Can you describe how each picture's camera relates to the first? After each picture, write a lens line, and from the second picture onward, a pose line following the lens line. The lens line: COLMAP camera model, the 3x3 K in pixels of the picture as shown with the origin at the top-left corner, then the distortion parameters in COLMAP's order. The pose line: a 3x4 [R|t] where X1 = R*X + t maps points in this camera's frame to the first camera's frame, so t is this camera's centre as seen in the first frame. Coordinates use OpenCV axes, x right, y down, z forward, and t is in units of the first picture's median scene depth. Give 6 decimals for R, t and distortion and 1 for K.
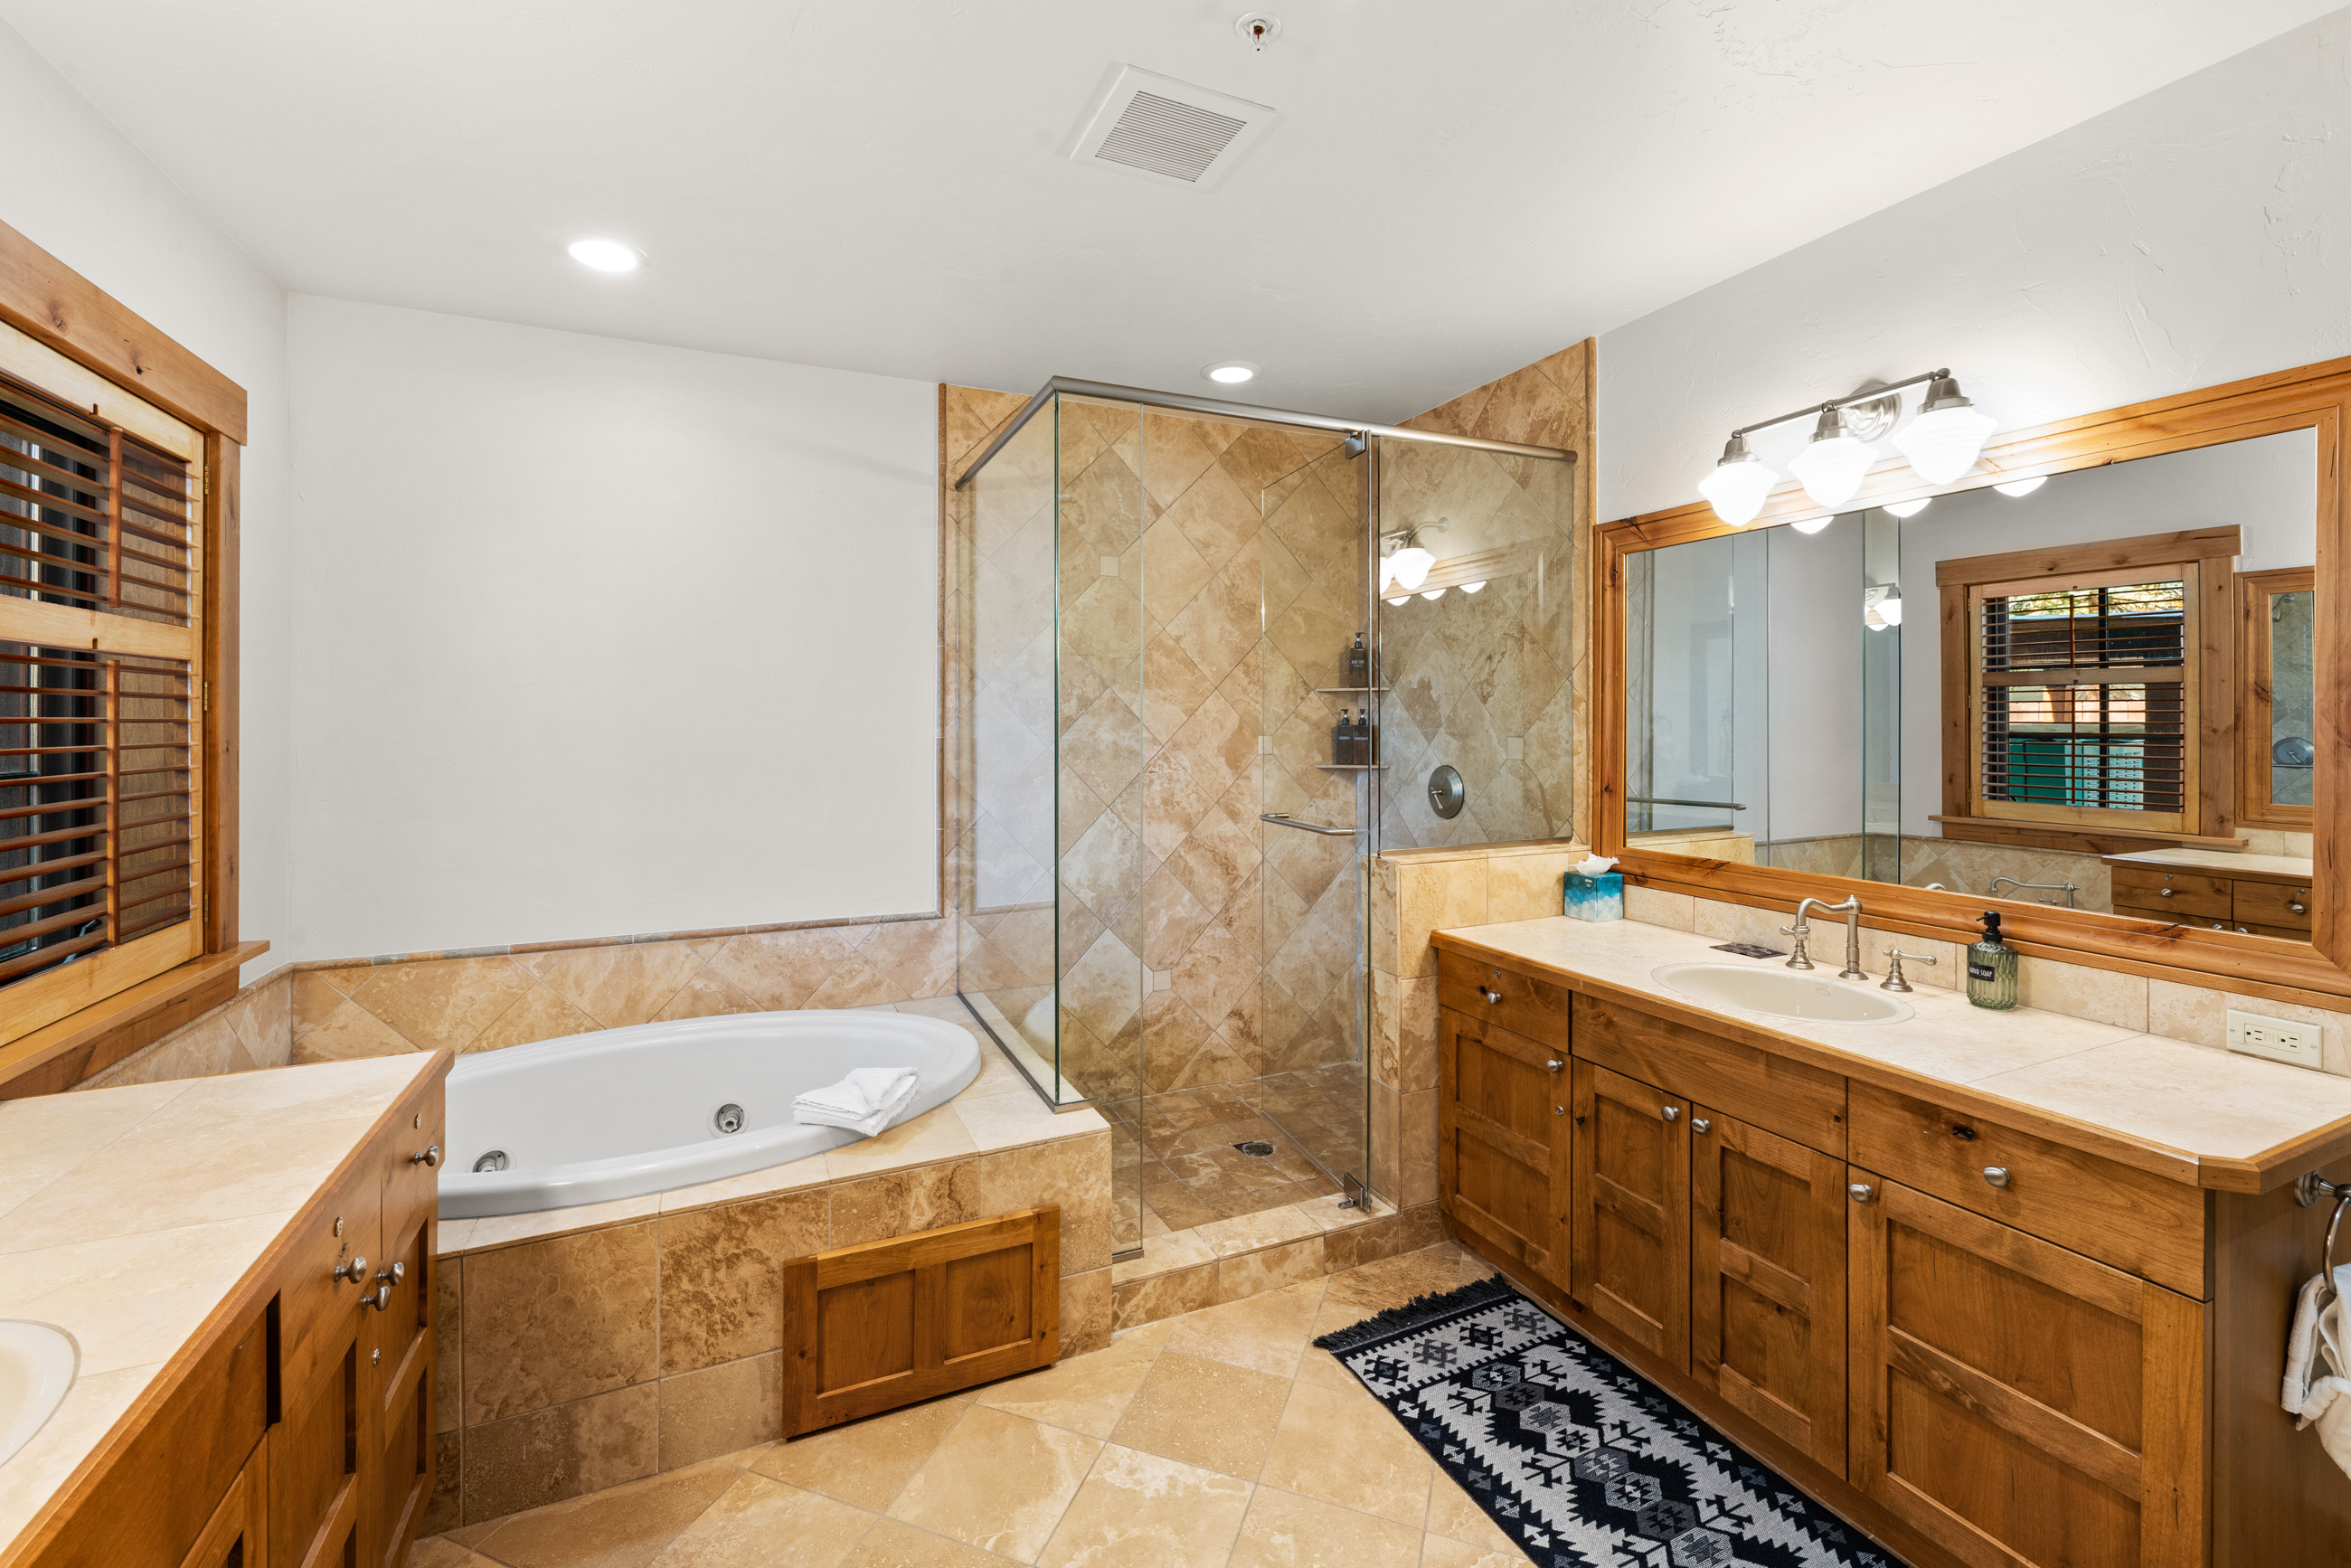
lens RADIAL K [[982.8, 0, 1177.0], [0, 982.8, 722.0], [0, 0, 1]] dist [-0.000919, 0.000247]
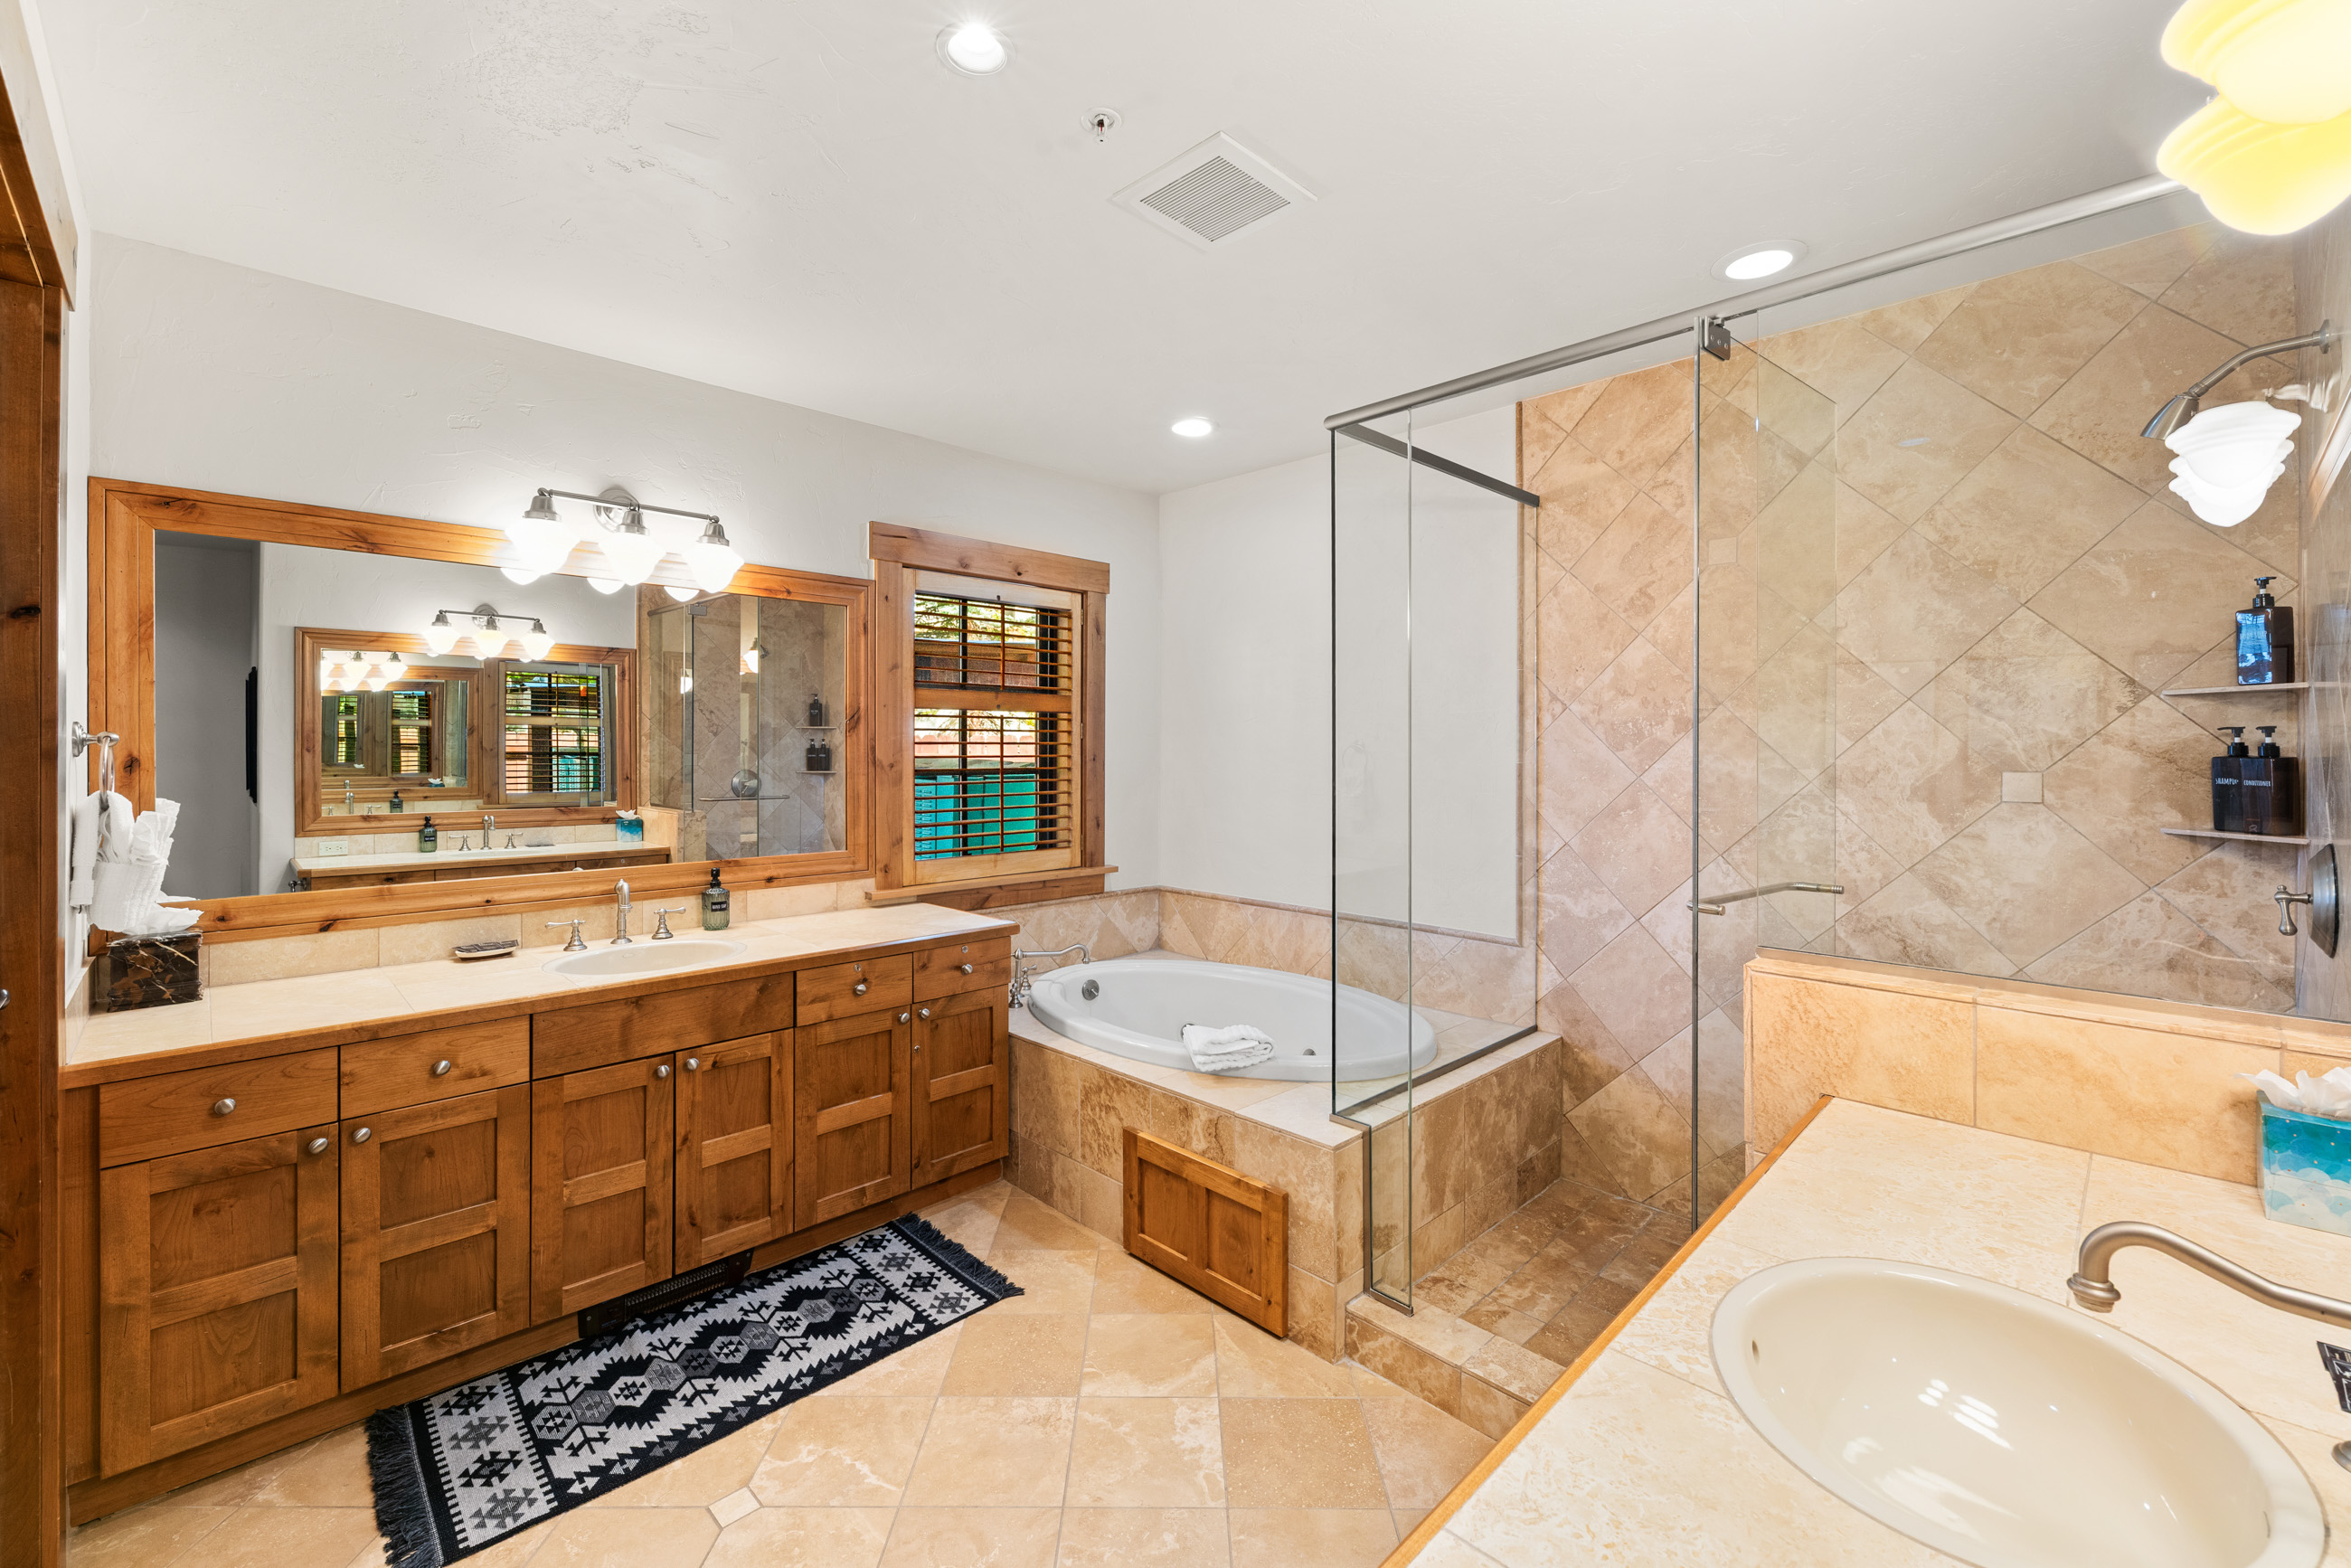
lens RADIAL K [[985.8, 0, 1156.8], [0, 985.8, 736.4], [0, 0, 1]] dist [0.008342, -0.000106]
pose [[0.334420, -0.004513, -0.942413, 0.569268], [-0.002902, 0.999979, -0.005819, -0.003635], [0.942420, 0.004681, 0.334400, 0.330184]]
